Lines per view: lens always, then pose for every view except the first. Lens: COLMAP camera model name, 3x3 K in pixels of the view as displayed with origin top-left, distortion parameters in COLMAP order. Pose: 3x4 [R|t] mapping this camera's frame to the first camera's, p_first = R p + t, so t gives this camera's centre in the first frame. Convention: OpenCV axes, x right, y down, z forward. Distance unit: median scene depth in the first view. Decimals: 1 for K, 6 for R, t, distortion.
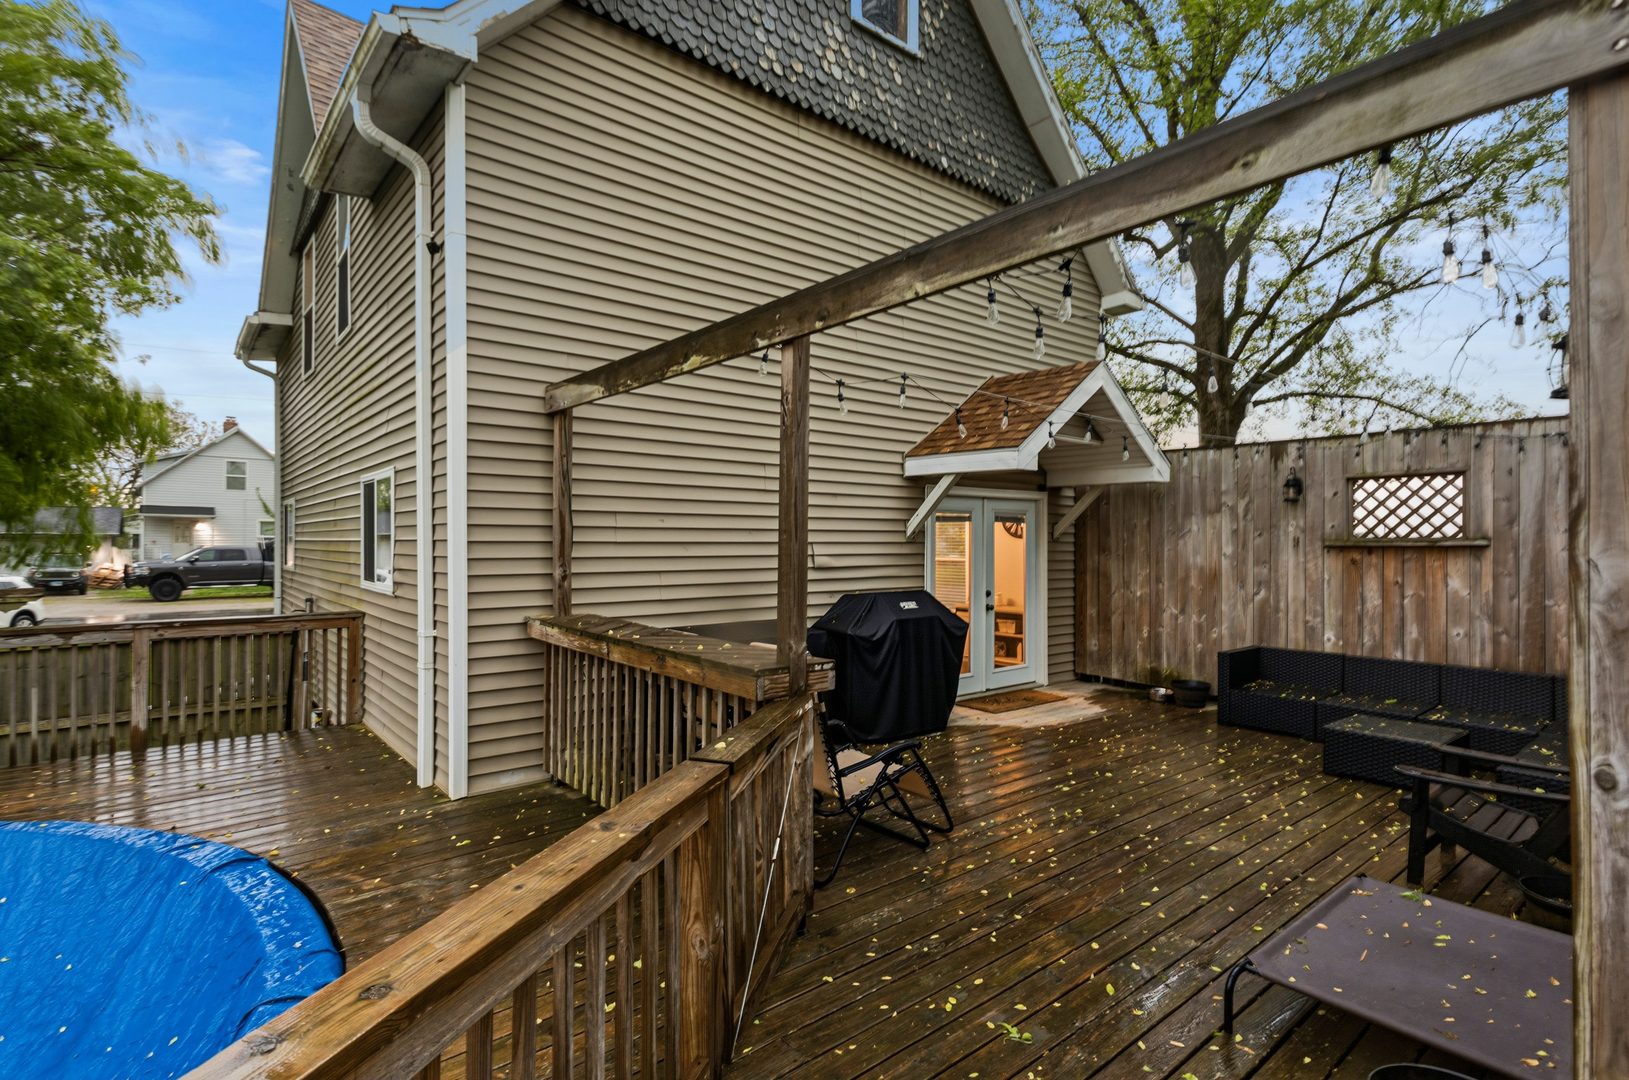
lens RADIAL K [[794.1, 0, 813.8], [0, 794.1, 537.2], [0, 0, 1]] dist [0.000389, 0.000835]
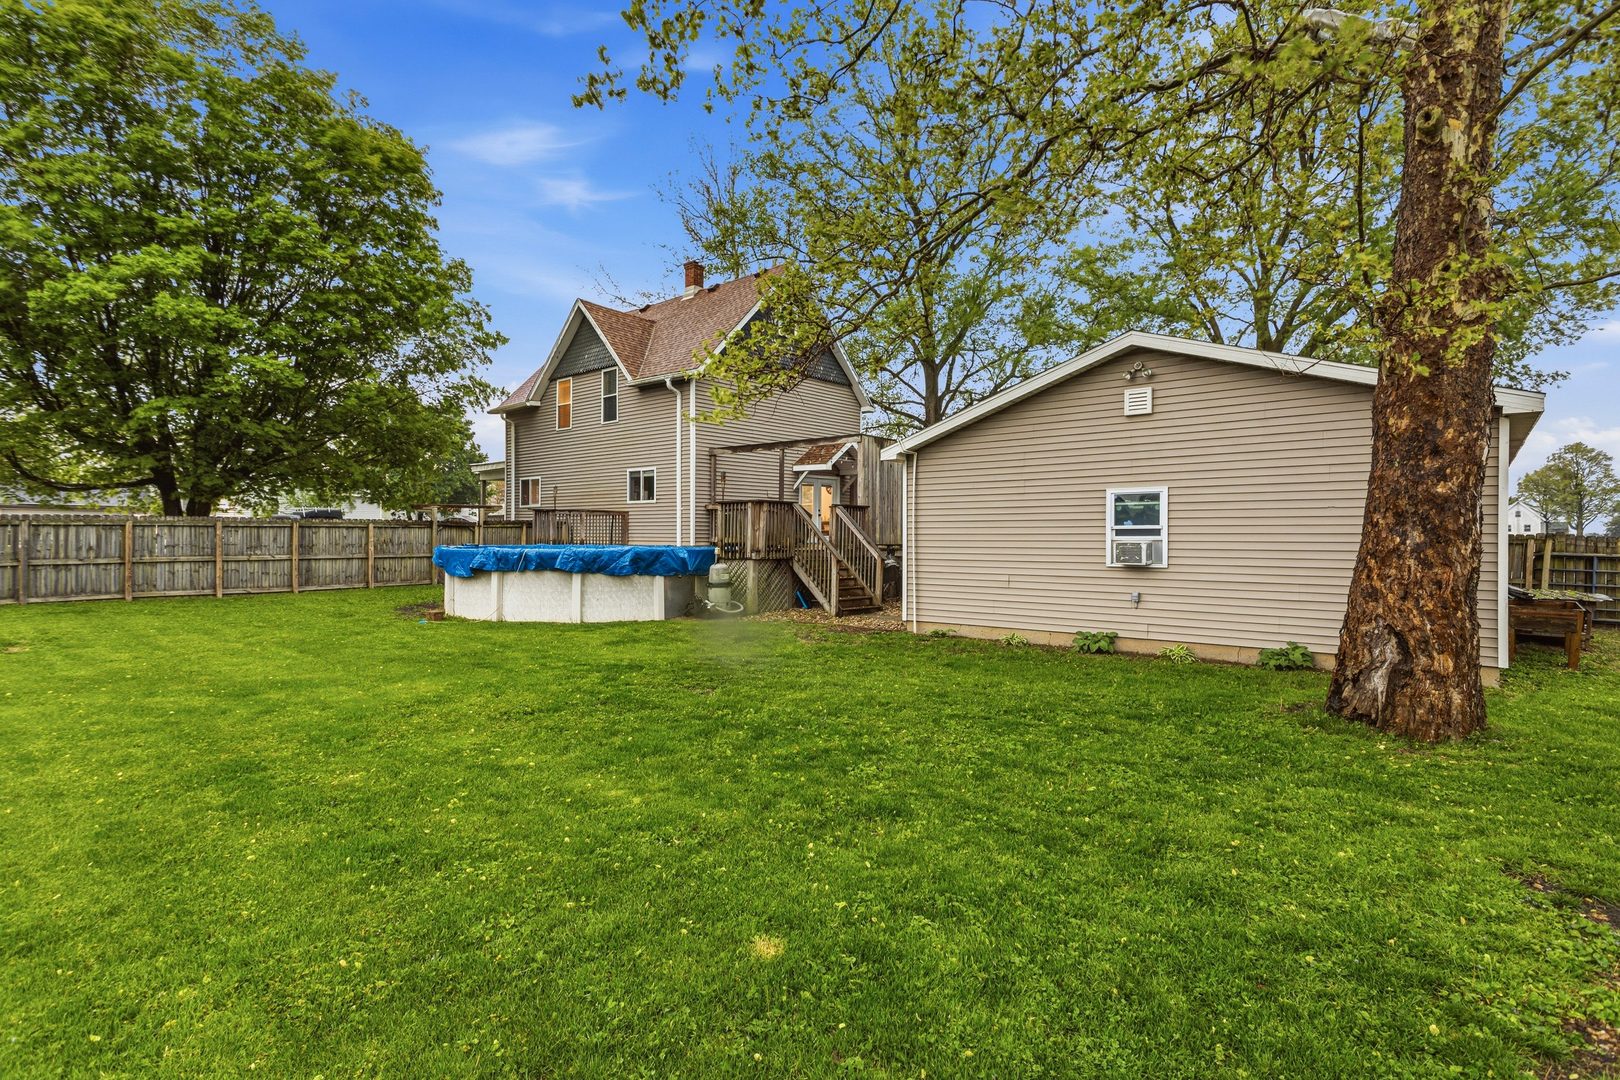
lens RADIAL K [[789.7, 0, 806.3], [0, 789.7, 535.0], [0, 0, 1]] dist [0.000389, 0.000835]
pose [[0.984852, -0.004781, 0.173328, -0.382466], [0.003676, 0.999971, 0.006692, 0.157780], [-0.173355, -0.005953, 0.984841, -2.128549]]
